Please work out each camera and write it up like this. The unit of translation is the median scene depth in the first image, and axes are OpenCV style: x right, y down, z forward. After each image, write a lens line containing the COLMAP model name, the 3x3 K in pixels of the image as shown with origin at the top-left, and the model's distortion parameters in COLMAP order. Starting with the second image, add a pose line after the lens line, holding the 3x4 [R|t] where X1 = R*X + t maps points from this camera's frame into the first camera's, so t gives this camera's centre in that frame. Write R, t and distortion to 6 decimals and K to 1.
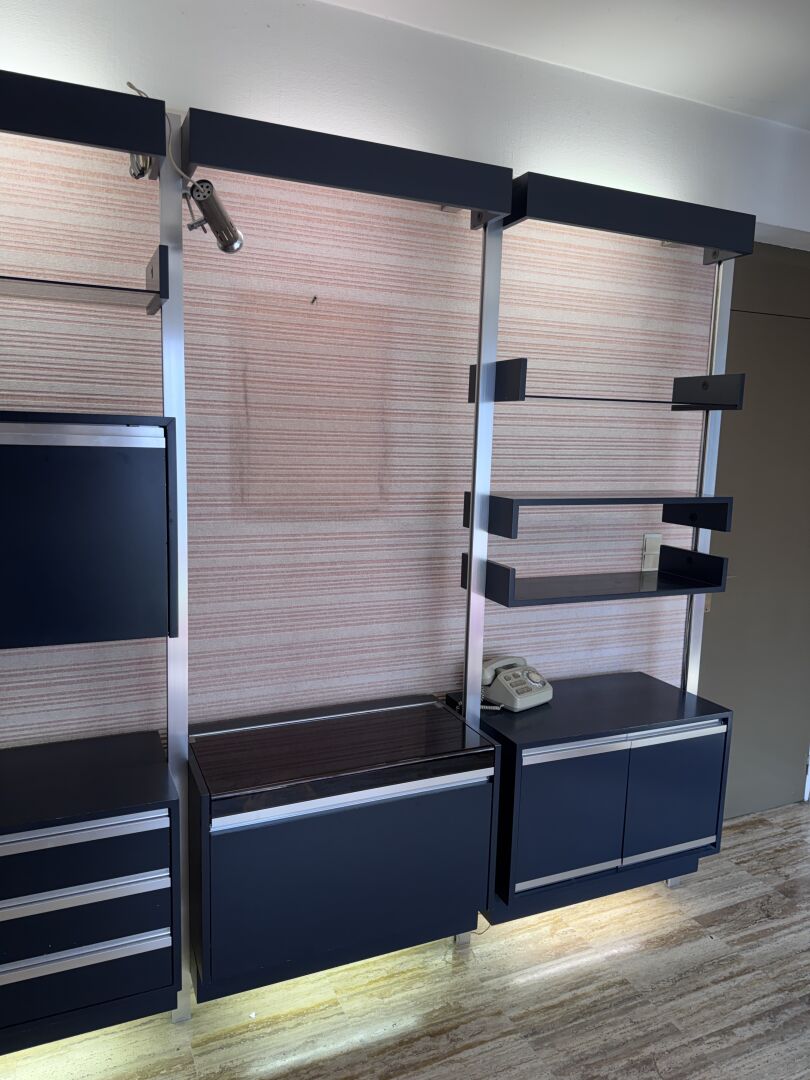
lens RADIAL K [[758.2, 0, 403.6], [0, 758.2, 544.0], [0, 0, 1]] dist [0.145578, -0.258007]
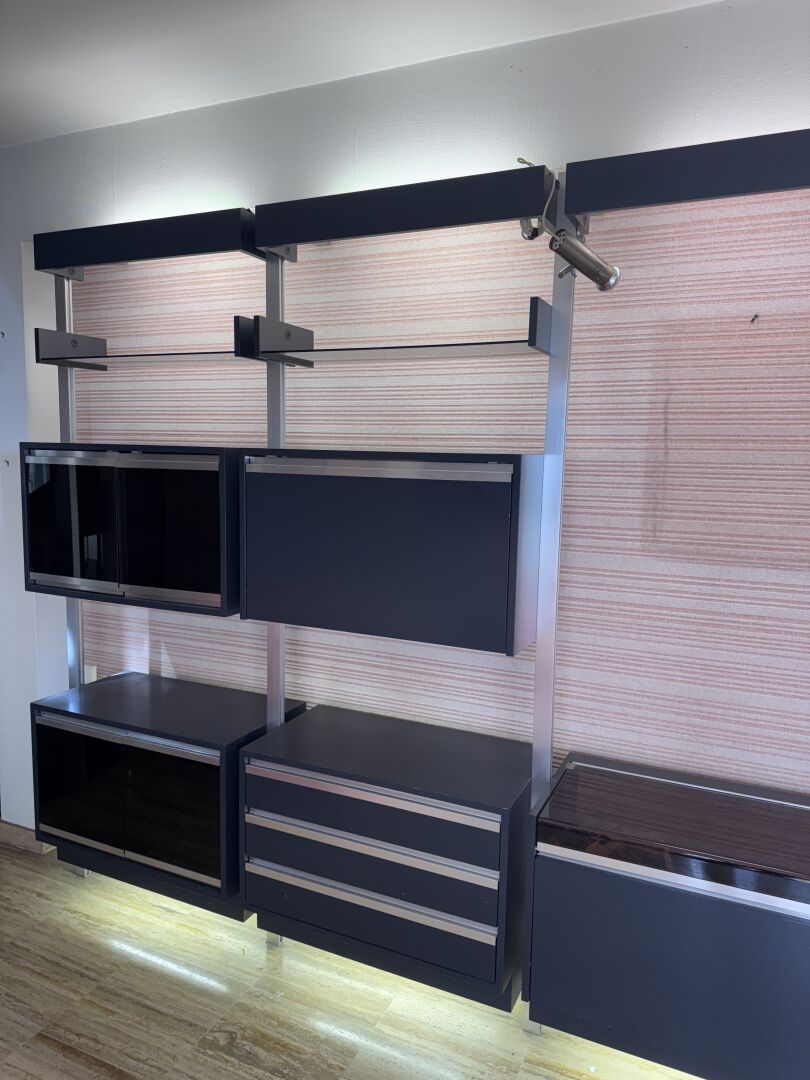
lens RADIAL K [[758.2, 0, 403.6], [0, 758.2, 544.0], [0, 0, 1]] dist [0.145578, -0.258007]
pose [[0.655988, 0.073474, -0.751186, 0.300966], [-0.110576, 0.993867, 0.000648, -0.013630], [0.746627, 0.082638, 0.660090, 0.125731]]
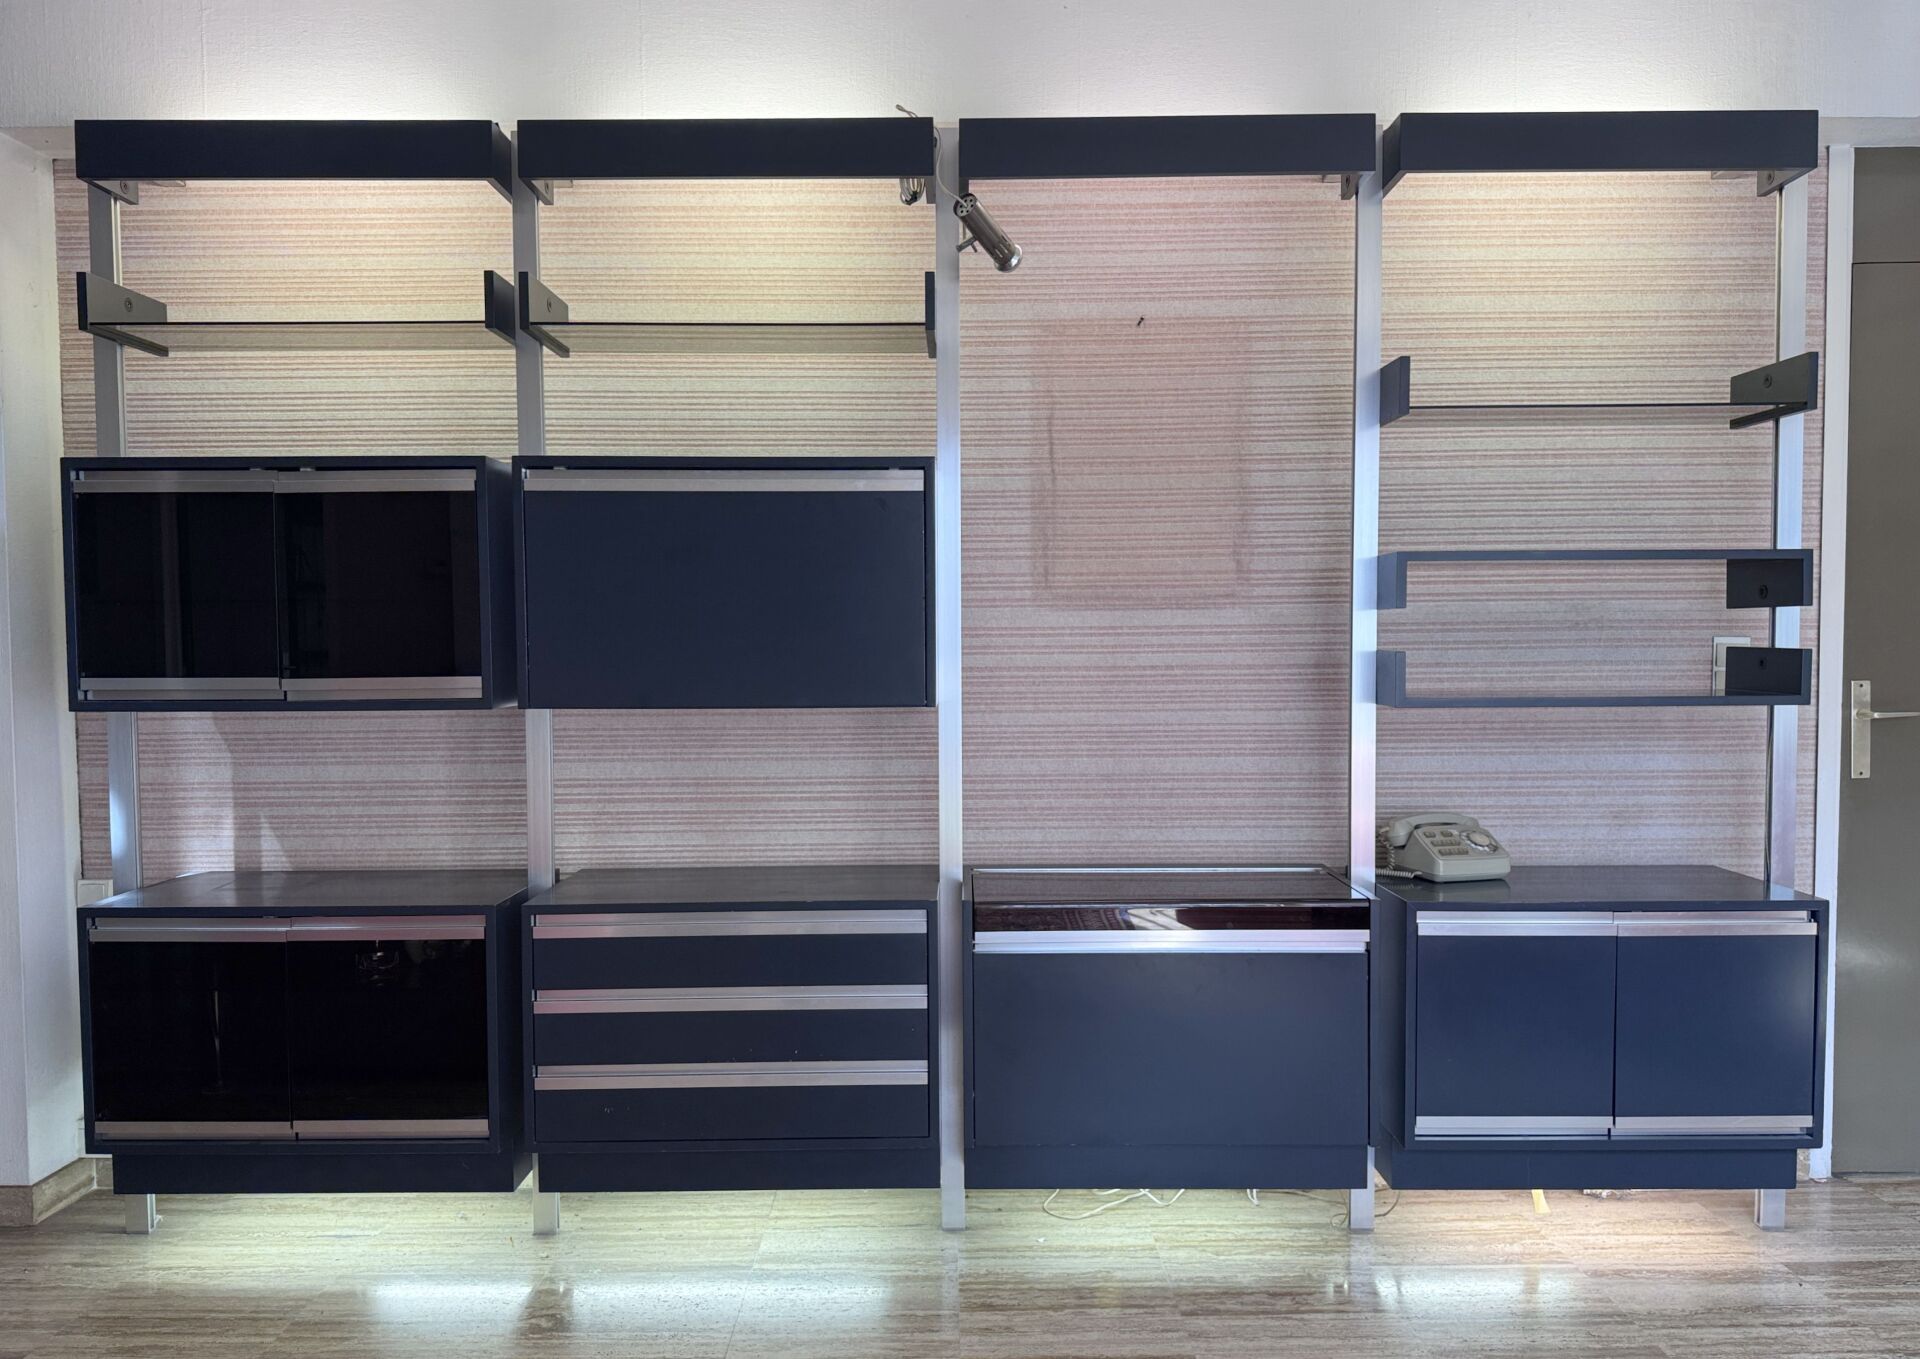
lens RADIAL K [[1399.0, 0, 950.2], [0, 1399.0, 699.4], [0, 0, 1]] dist [0.173172, -0.347461]
pose [[0.911775, -0.016093, -0.410375, 0.282444], [-0.025646, 0.995051, -0.096002, 0.199803], [0.409889, 0.098056, 0.906849, -0.330600]]
